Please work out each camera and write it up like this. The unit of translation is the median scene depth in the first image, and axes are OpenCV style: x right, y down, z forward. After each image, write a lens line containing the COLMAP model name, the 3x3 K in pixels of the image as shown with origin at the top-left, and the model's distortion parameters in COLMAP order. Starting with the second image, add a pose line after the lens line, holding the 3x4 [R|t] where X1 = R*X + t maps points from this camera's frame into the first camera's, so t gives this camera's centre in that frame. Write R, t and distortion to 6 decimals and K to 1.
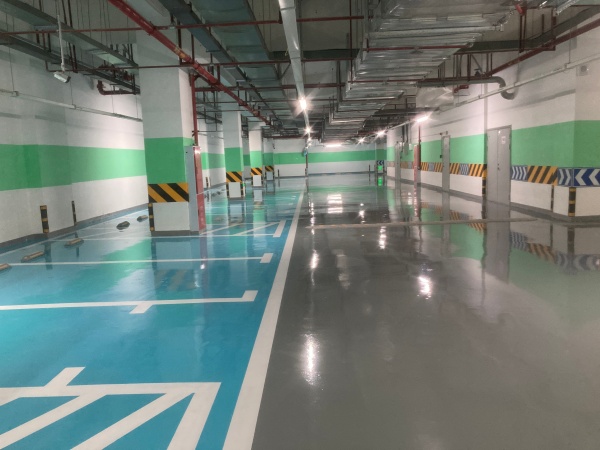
lens RADIAL K [[579.3, 0, 300.0], [0, 579.3, 225.0], [0, 0, 1]] dist [0.129301, -0.002652]
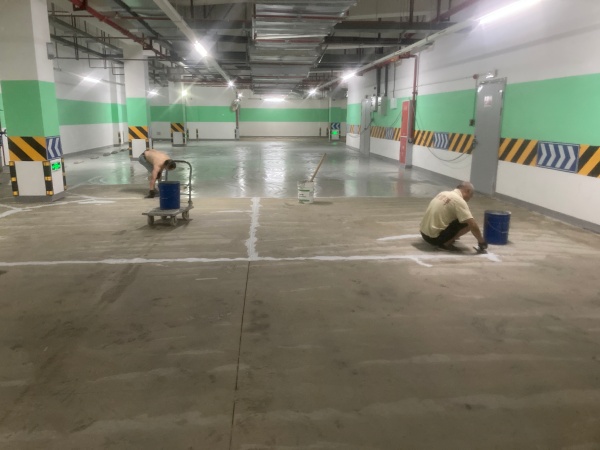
lens RADIAL K [[491.9, 0, 300.0], [0, 491.9, 225.0], [0, 0, 1]] dist [-0.007818, -0.004688]
pose [[0.994753, 0.023211, 0.099642, 0.039330], [-0.033142, 0.994517, 0.099190, -0.049741], [-0.096793, -0.101971, 0.990067, 0.438257]]
